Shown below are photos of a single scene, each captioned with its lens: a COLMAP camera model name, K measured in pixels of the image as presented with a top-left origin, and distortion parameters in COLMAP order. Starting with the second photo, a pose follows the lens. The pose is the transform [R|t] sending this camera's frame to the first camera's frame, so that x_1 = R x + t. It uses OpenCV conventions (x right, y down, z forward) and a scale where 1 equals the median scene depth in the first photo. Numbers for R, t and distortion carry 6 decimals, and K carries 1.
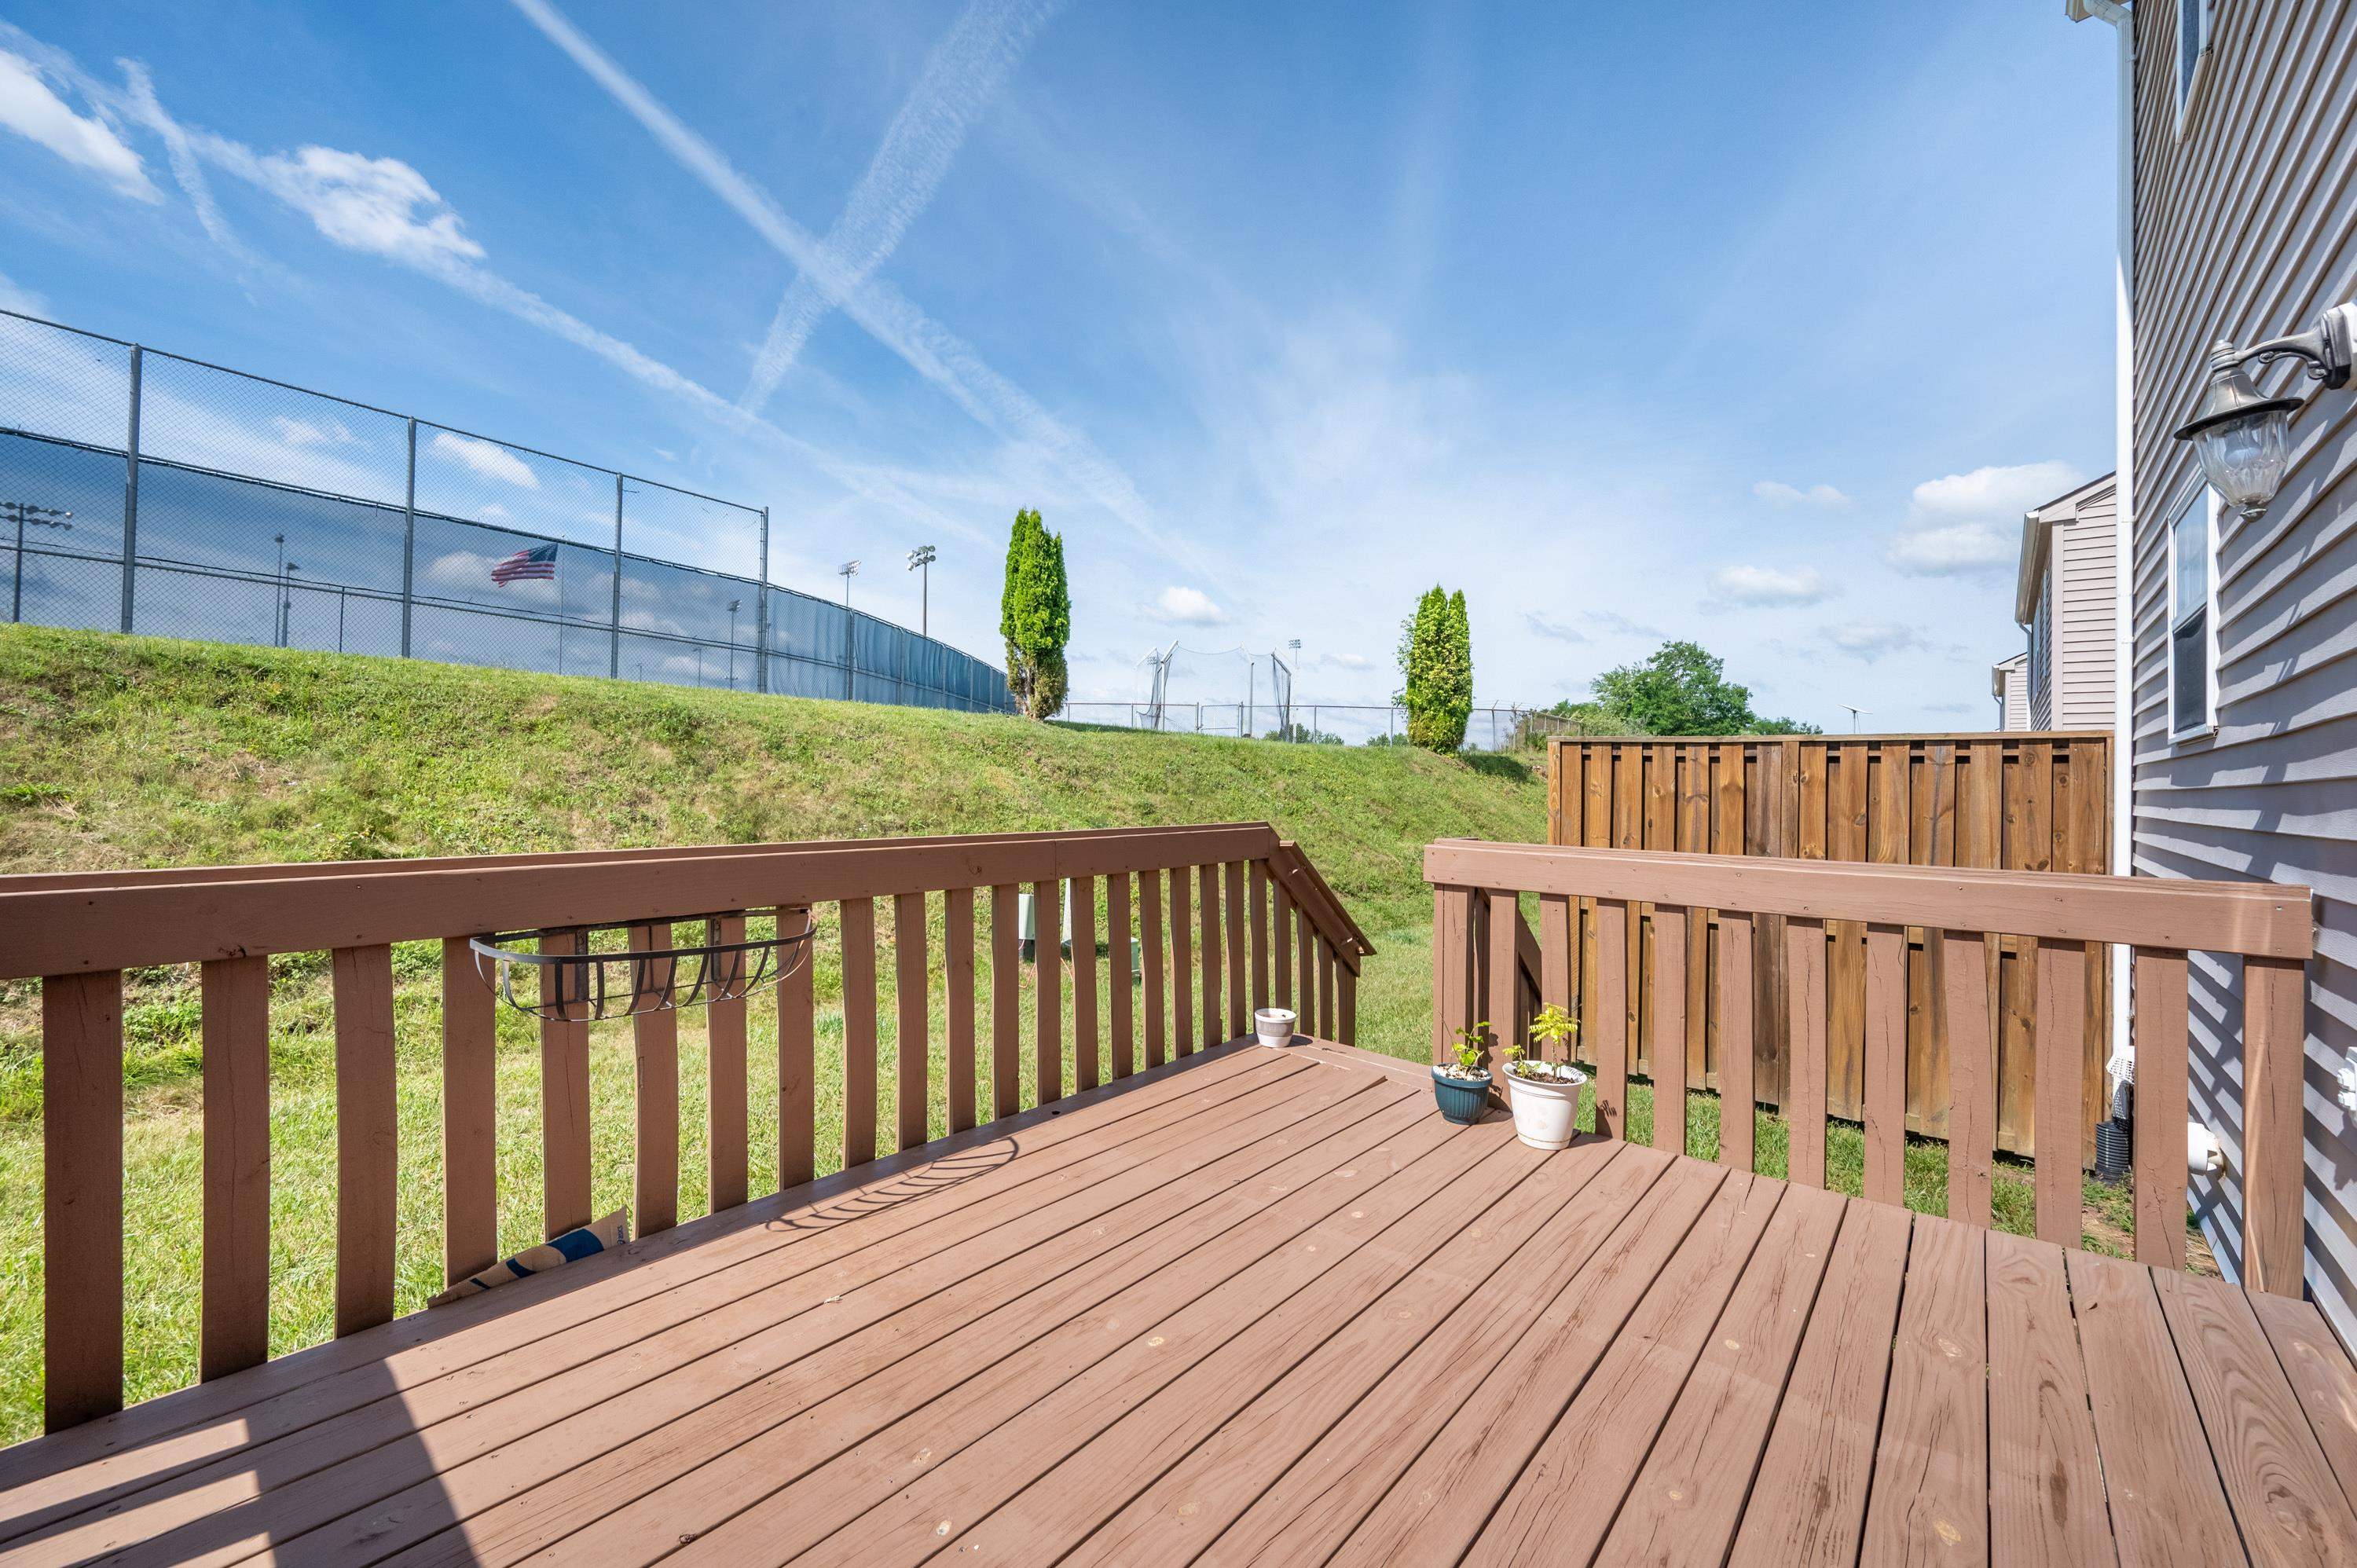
lens RADIAL K [[946.0, 0, 1188.0], [0, 946.0, 781.5], [0, 0, 1]] dist [-0.003350, 0.000327]
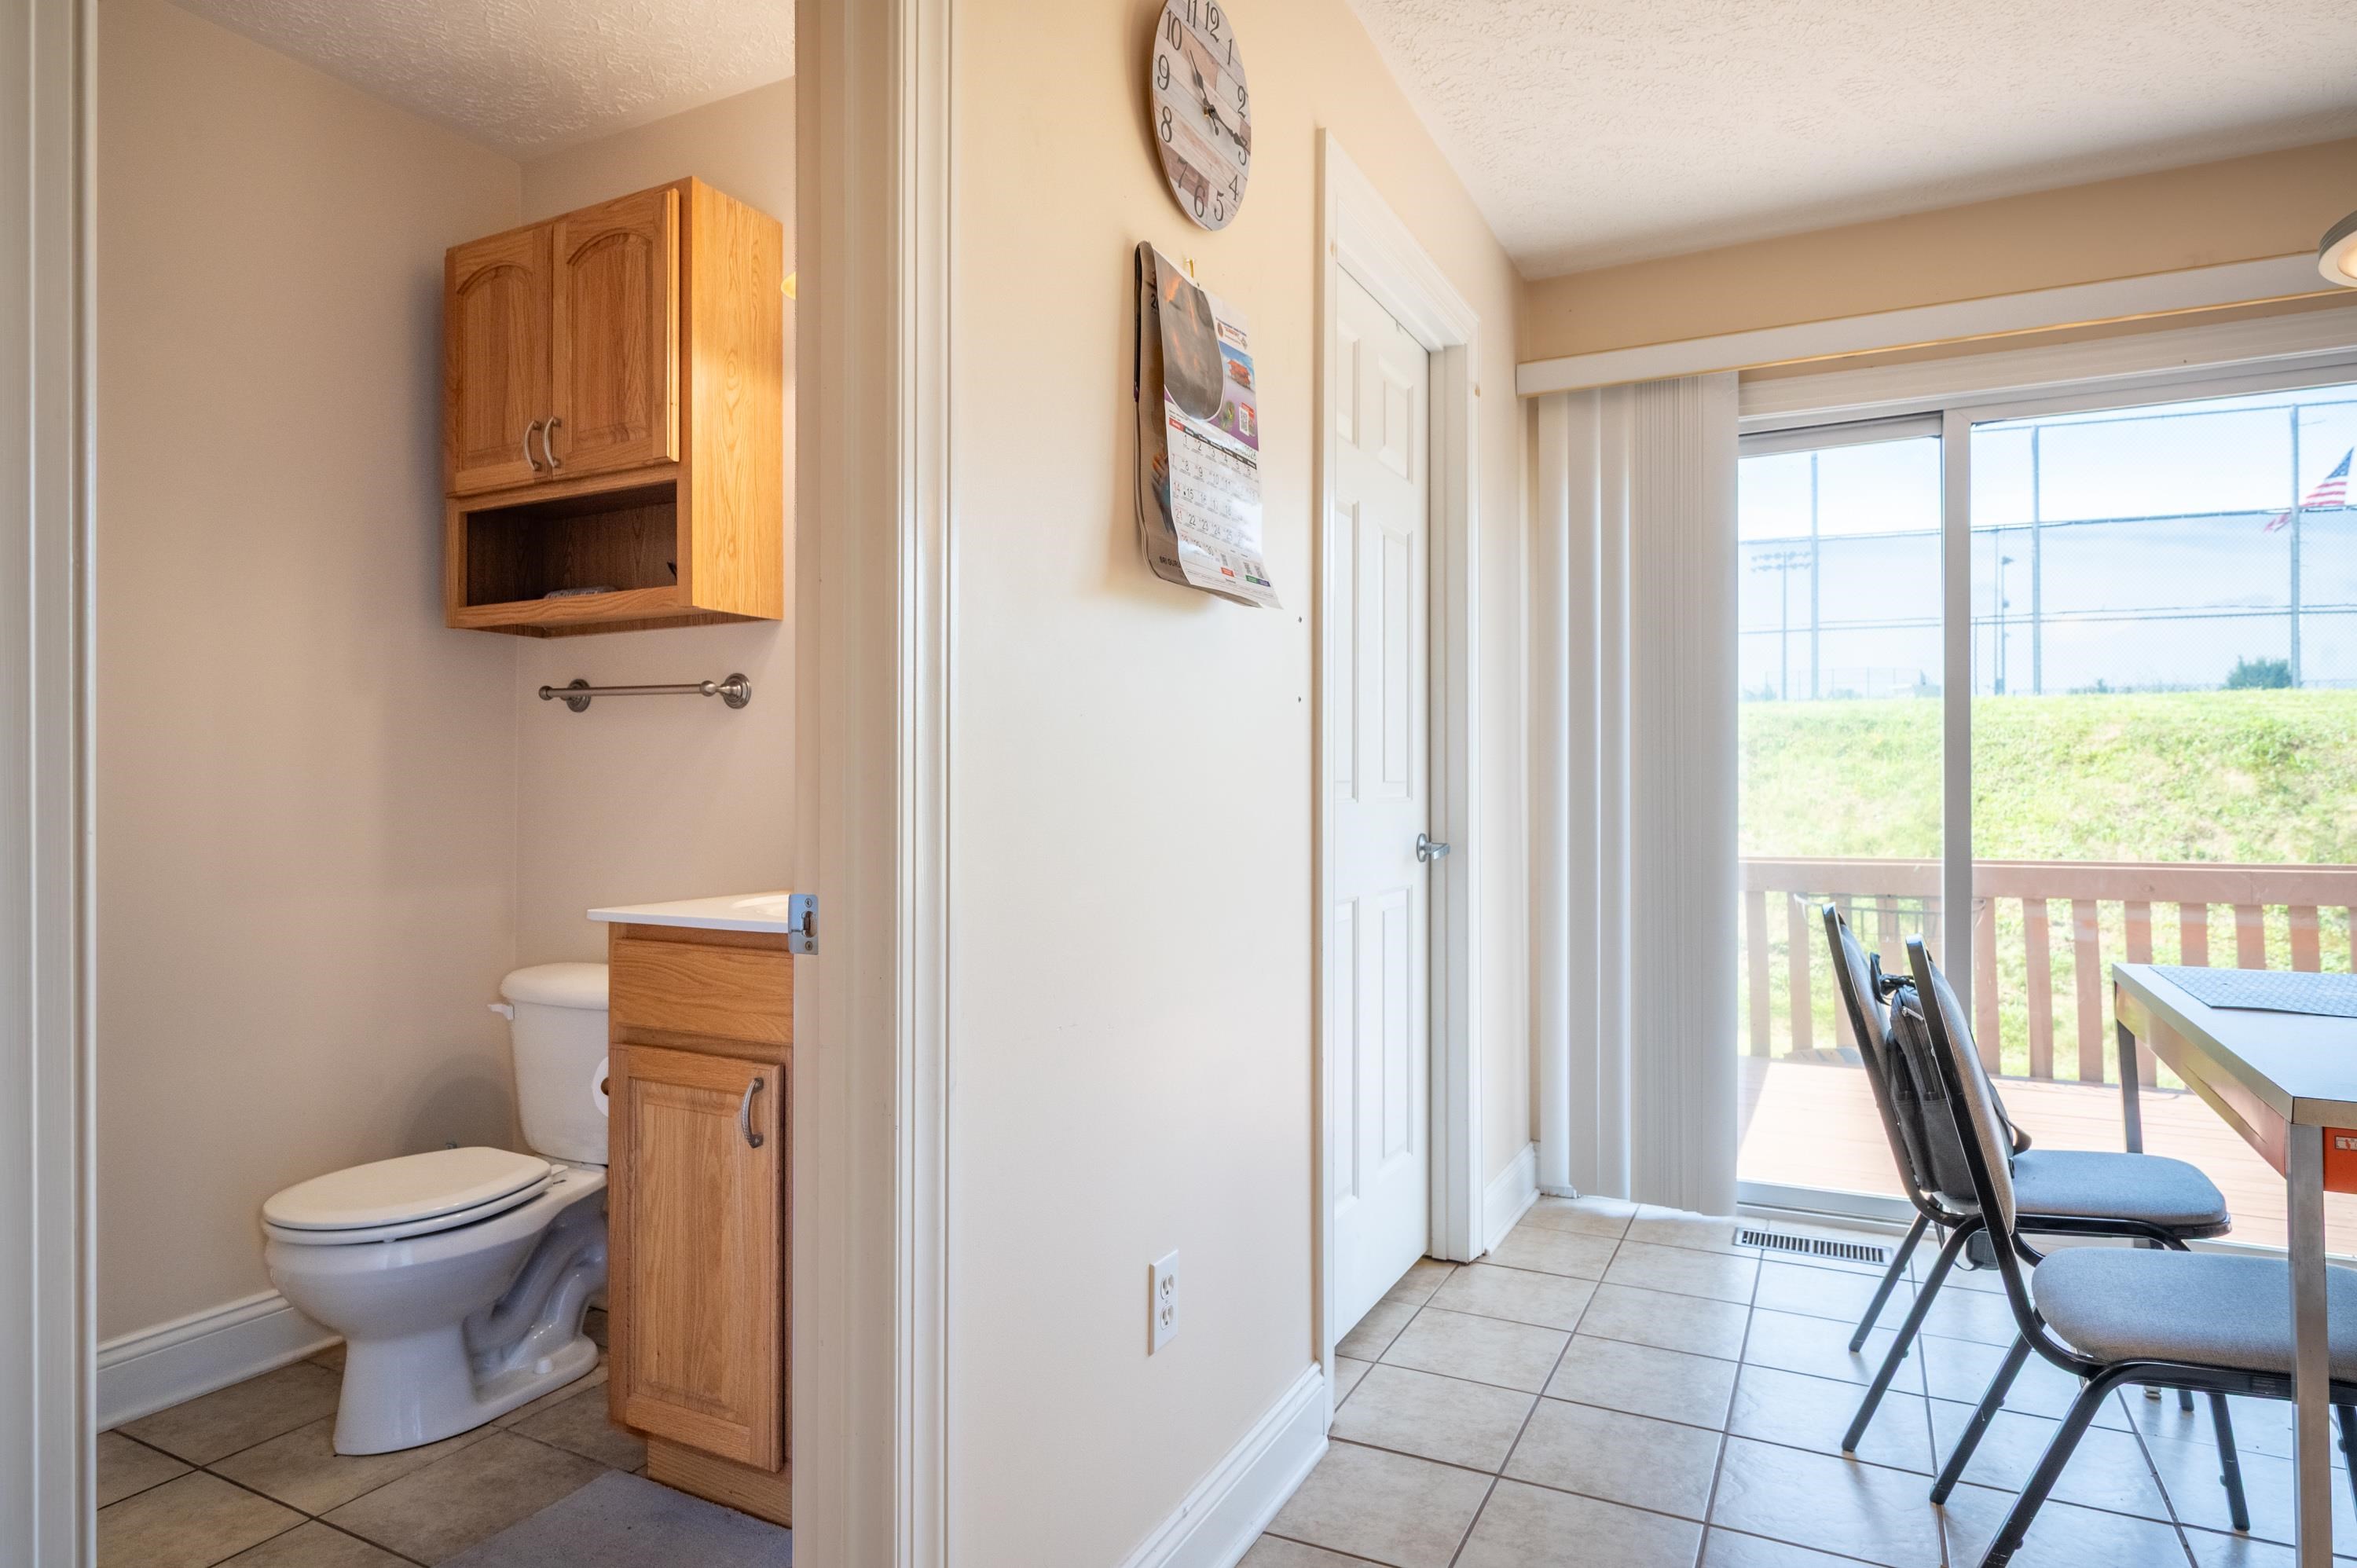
lens RADIAL K [[1330.5, 0, 1172.3], [0, 1330.5, 763.4], [0, 0, 1]] dist [-0.003599, -0.002201]
pose [[0.237201, -0.039148, -0.970671, 0.486944], [0.004487, 0.999221, -0.039203, -0.003897], [0.971450, 0.004944, 0.237192, -0.290930]]
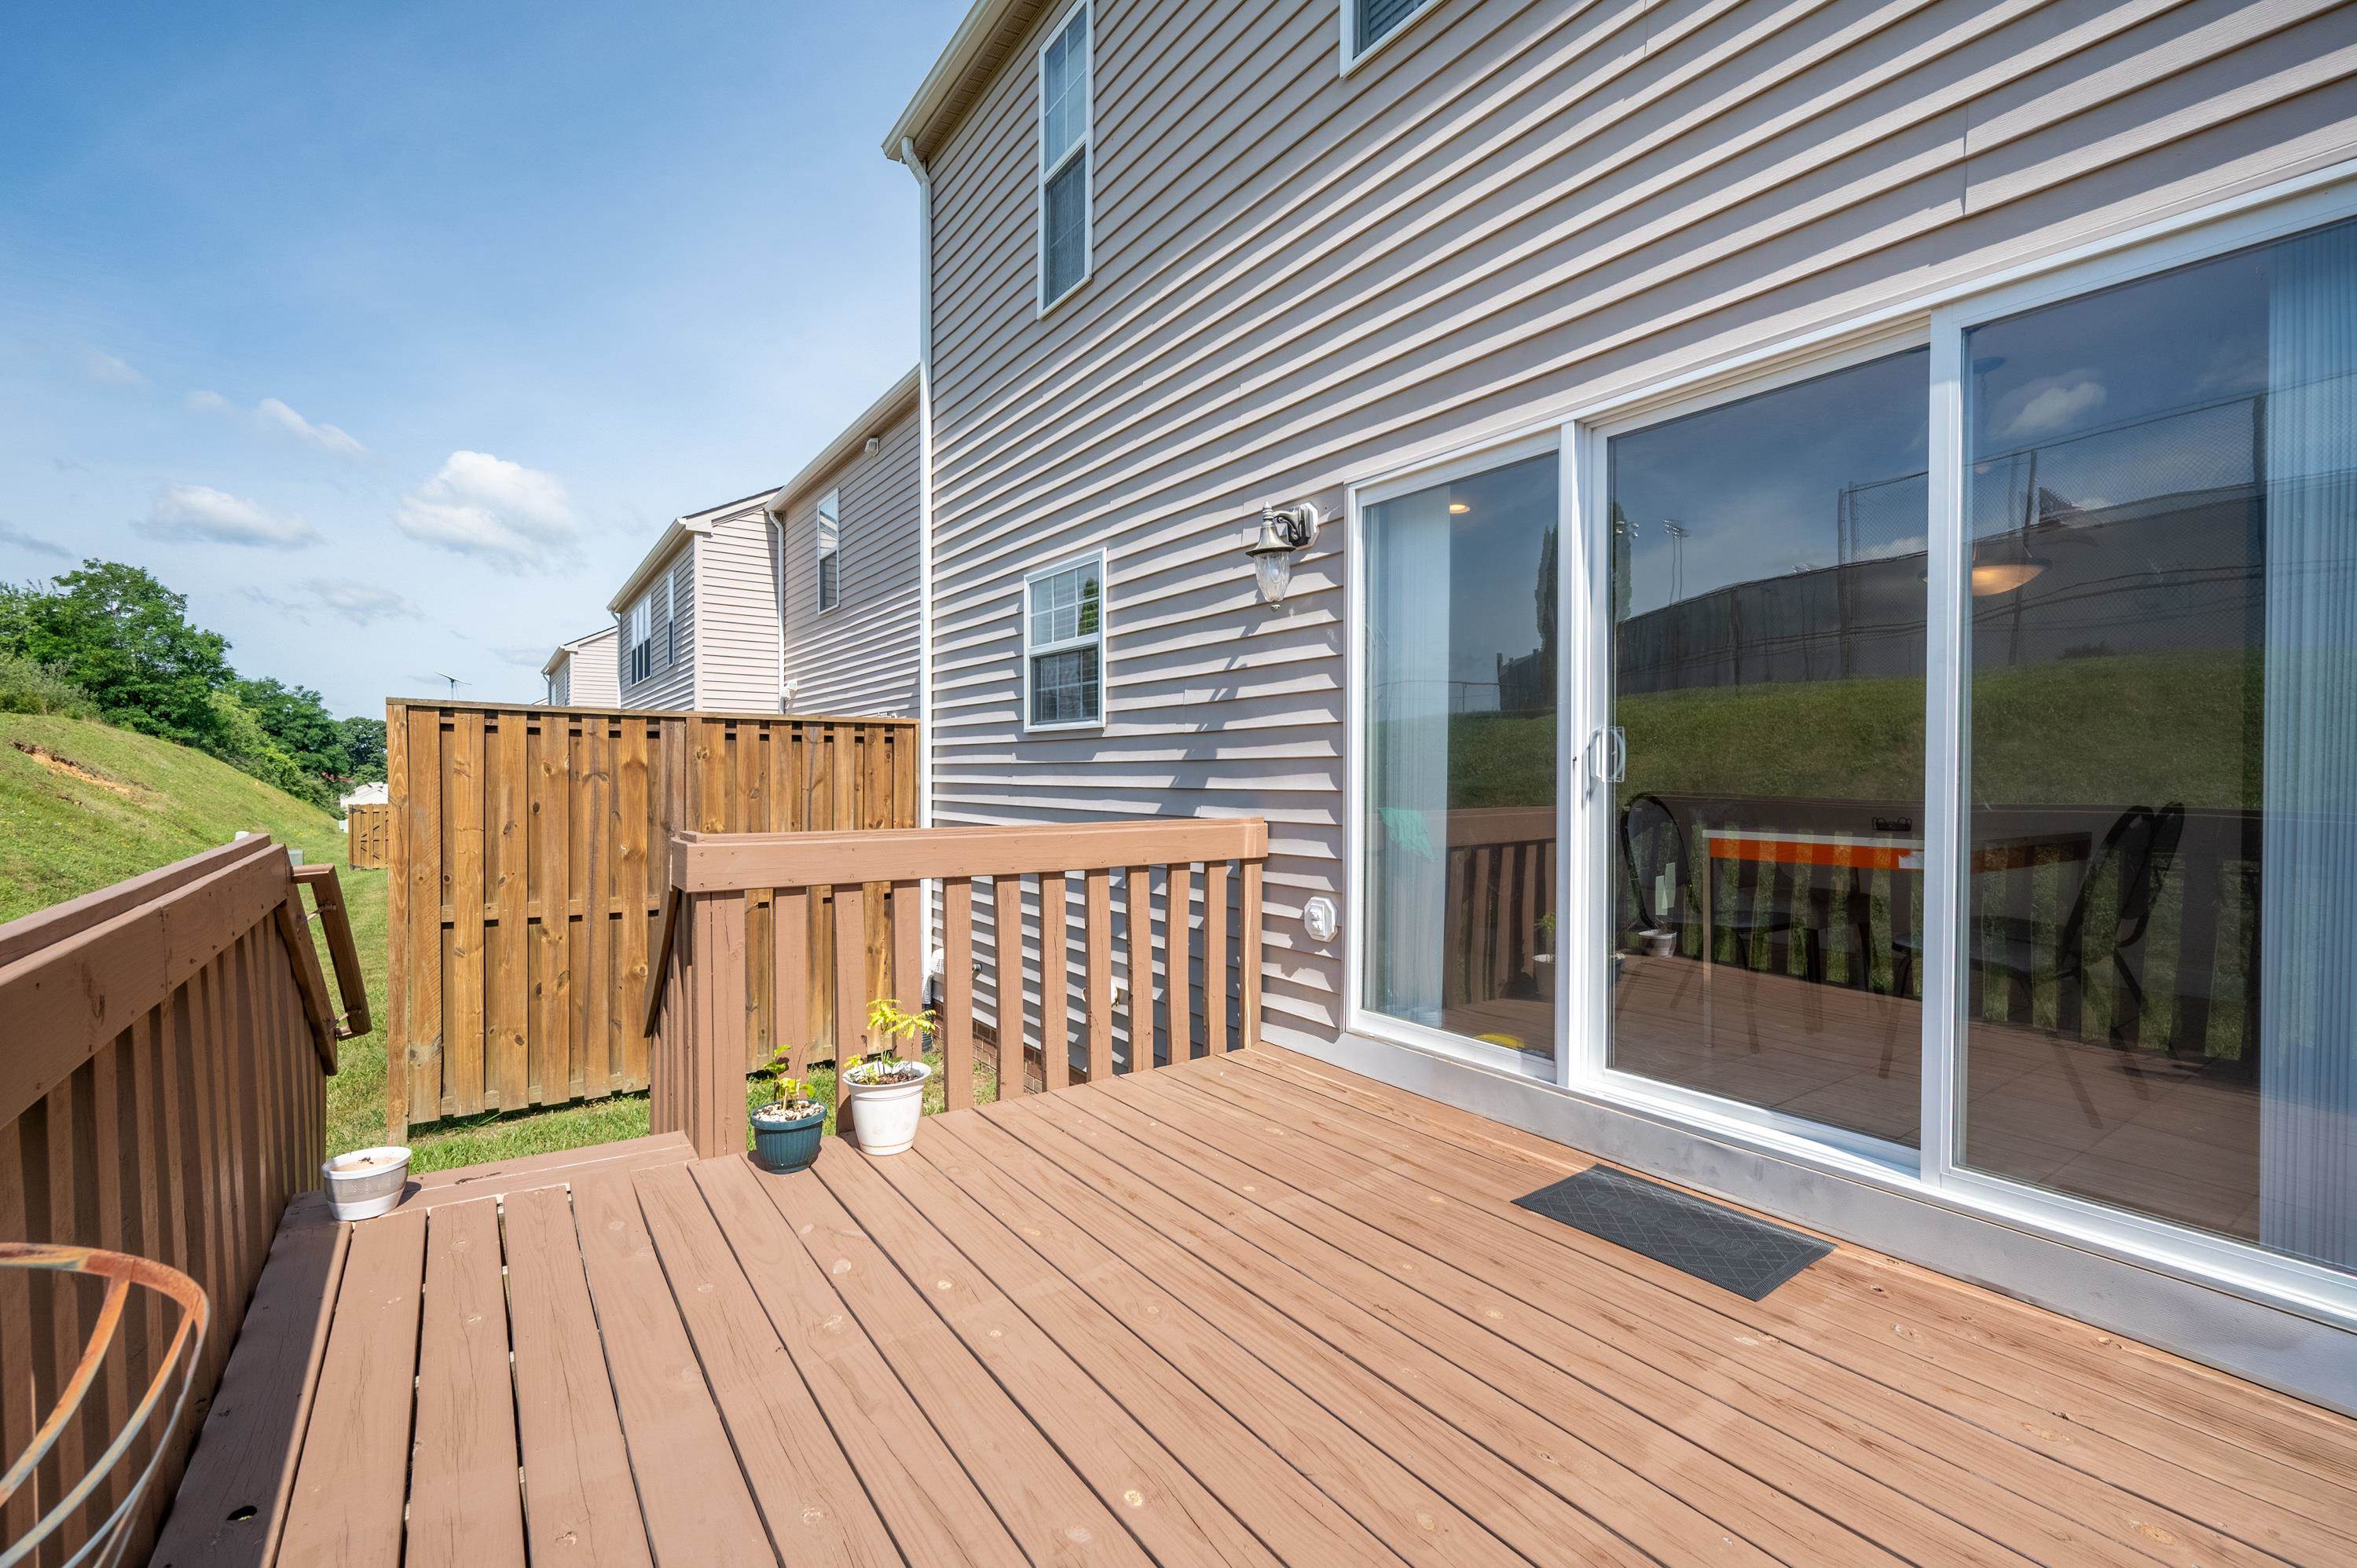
lens RADIAL K [[1002.8, 0, 1167.1], [0, 1002.8, 790.3], [0, 0, 1]] dist [-0.001256, -0.000362]
pose [[0.249618, -0.034112, 0.967743, -0.196434], [0.000201, 0.999381, 0.035176, -0.002107], [-0.968344, -0.008586, 0.249470, 0.191747]]
